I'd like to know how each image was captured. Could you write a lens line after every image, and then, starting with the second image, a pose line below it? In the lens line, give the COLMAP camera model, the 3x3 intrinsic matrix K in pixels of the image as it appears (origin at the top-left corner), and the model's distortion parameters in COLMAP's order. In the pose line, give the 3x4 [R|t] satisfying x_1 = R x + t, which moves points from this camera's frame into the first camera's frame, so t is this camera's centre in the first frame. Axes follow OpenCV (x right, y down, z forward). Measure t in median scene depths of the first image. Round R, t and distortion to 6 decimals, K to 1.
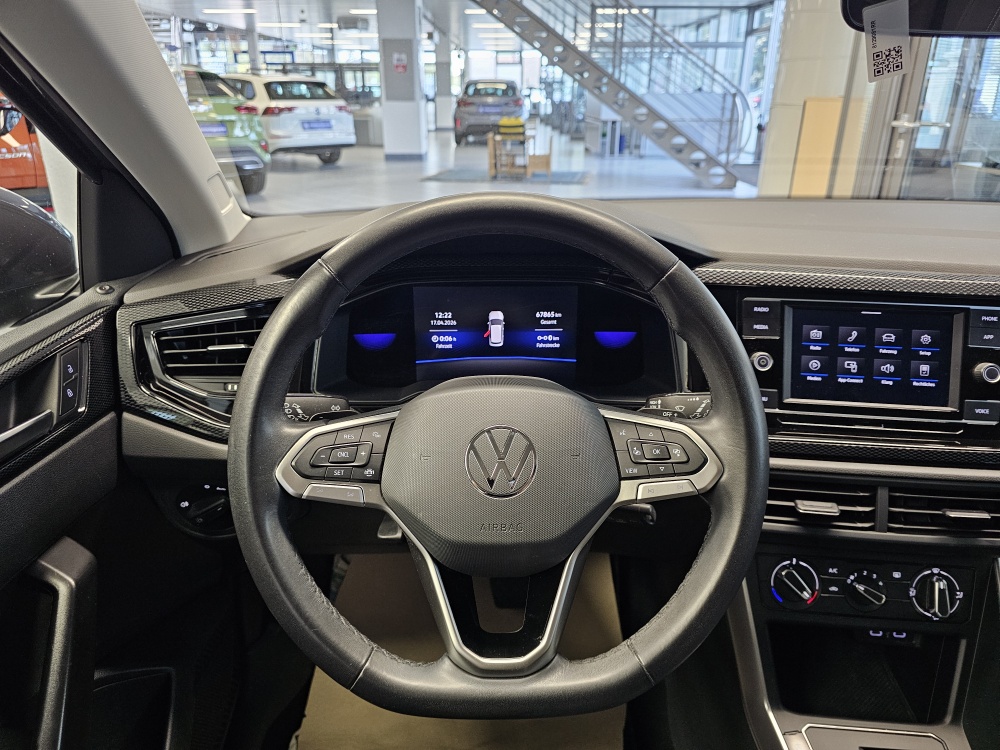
lens RADIAL K [[679.0, 0, 500.0], [0, 679.0, 375.0], [0, 0, 1]] dist [0.051723, -0.057376]
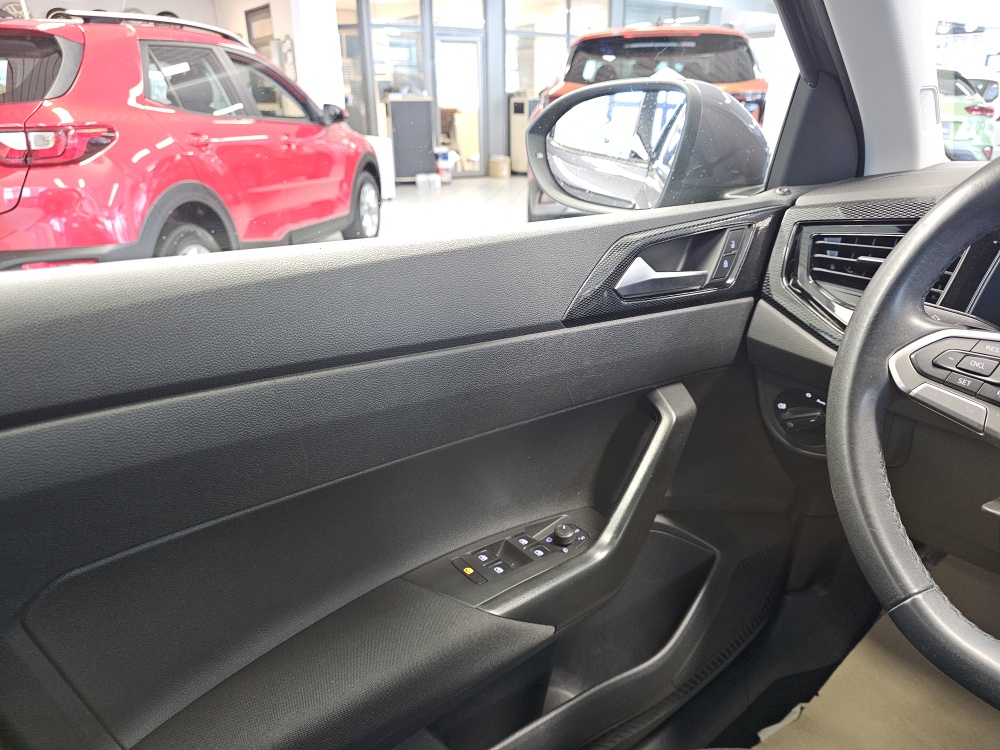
lens RADIAL K [[683.1, 0, 500.0], [0, 683.1, 375.0], [0, 0, 1]] dist [0.019296, -0.037476]
pose [[0.610019, 0.283447, -0.739956, 0.028471], [-0.290487, 0.948814, 0.123974, 0.142849], [0.737221, 0.139321, 0.661132, 0.004117]]
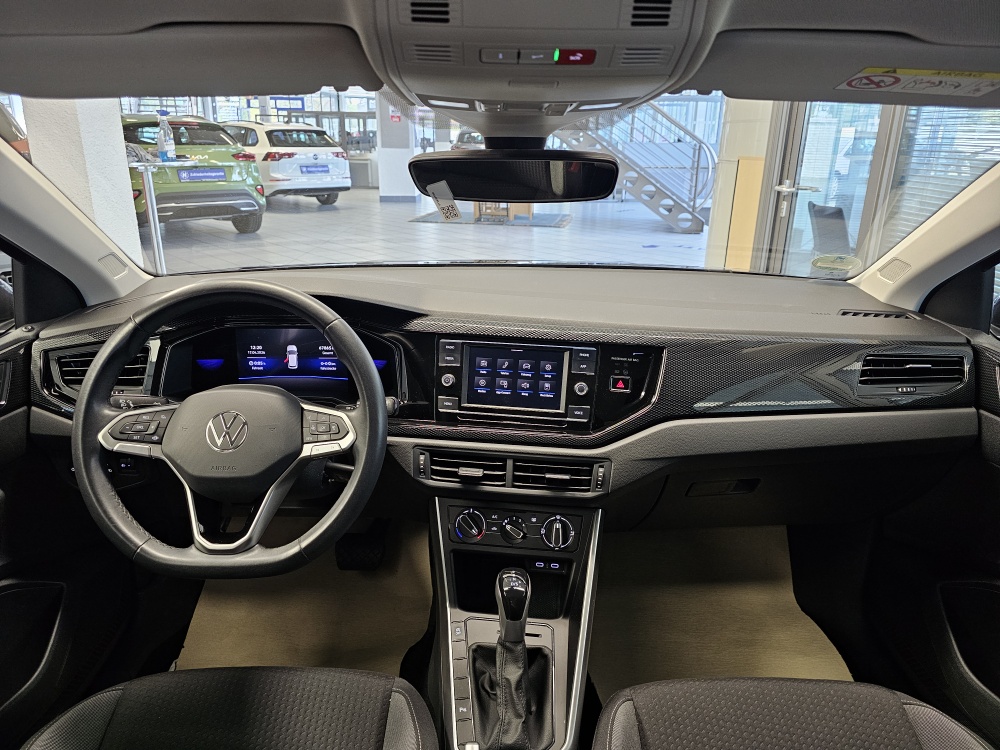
lens RADIAL K [[667.5, 0, 497.5], [0, 667.5, 362.0], [0, 0, 1]] dist [0.066839, -0.077172]
pose [[0.999900, 0.013012, -0.005600, 0.499959], [-0.013357, 0.997675, -0.066836, 0.039644], [0.004718, 0.066904, 0.997748, -0.526142]]
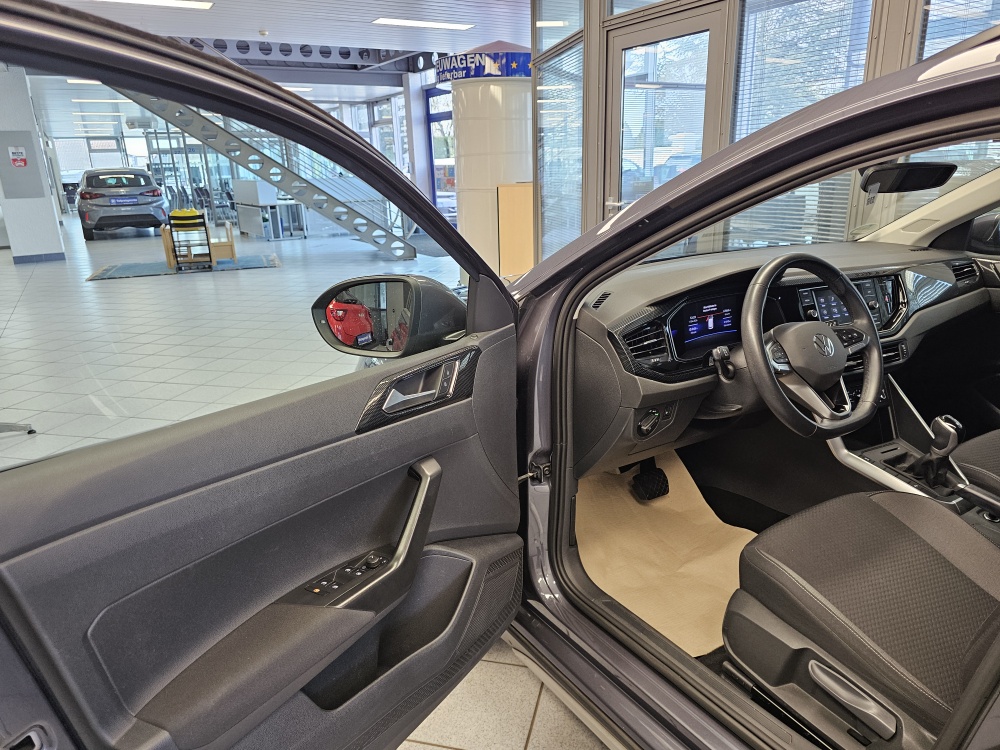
lens RADIAL K [[681.2, 0, 500.0], [0, 681.2, 375.0], [0, 0, 1]] dist [0.060587, -0.056540]
pose [[0.856243, -0.180787, 0.483905, -1.800499], [0.230193, 0.972144, -0.044120, 0.045350], [-0.462449, 0.149170, 0.874007, -0.605746]]
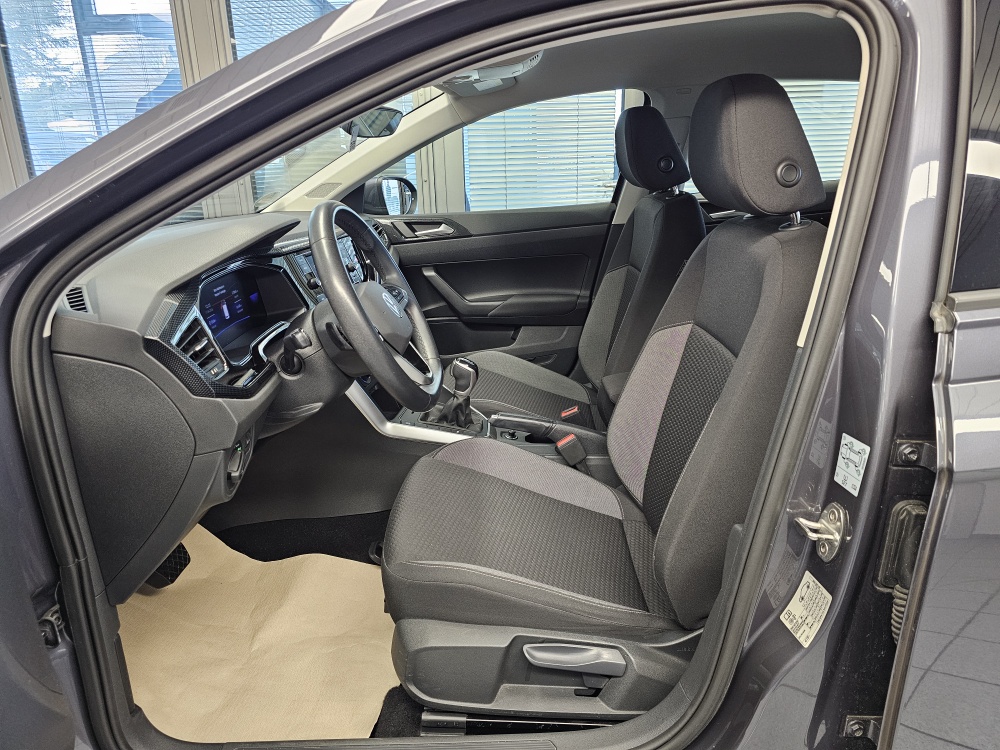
lens RADIAL K [[669.9, 0, 500.0], [0, 669.9, 375.0], [0, 0, 1]] dist [0.108130, -0.107146]
pose [[0.028754, -0.320067, 0.946959, -1.648855], [0.408361, 0.868450, 0.281132, -0.124578], [-0.912367, 0.378617, 0.155674, 0.266663]]
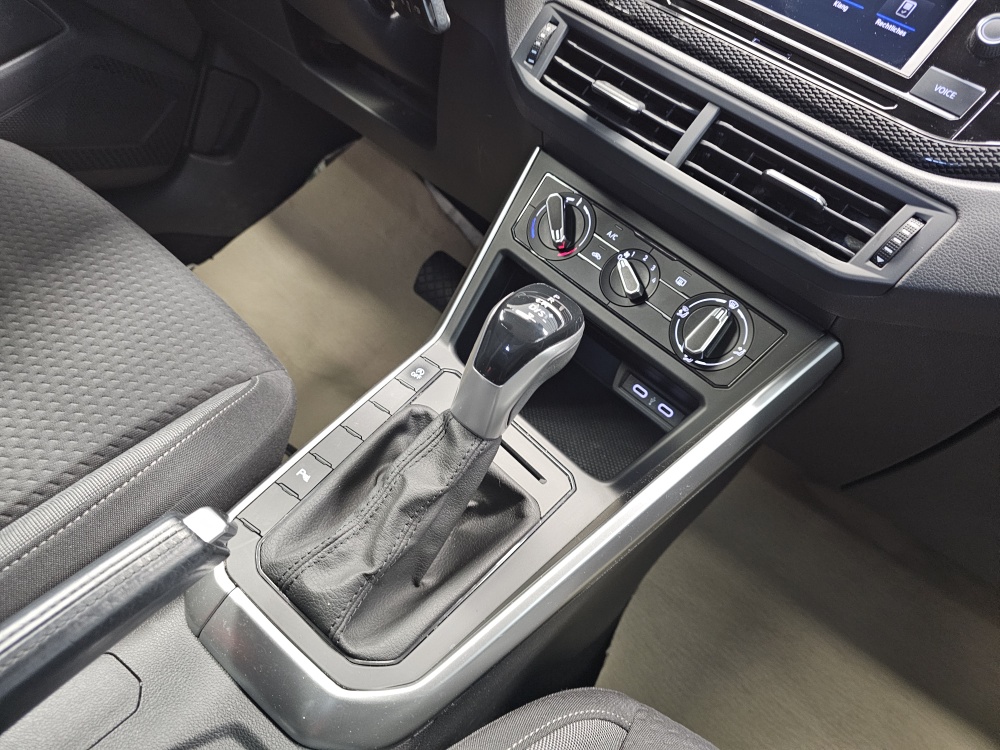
lens RADIAL K [[667.5, 0, 497.5], [0, 667.5, 362.0], [0, 0, 1]] dist [0.066839, -0.077172]
pose [[0.760330, 0.568002, -0.315076, 0.695076], [-0.550195, 0.821016, 0.152375, 0.355332], [0.345232, 0.057498, 0.936755, 0.315671]]
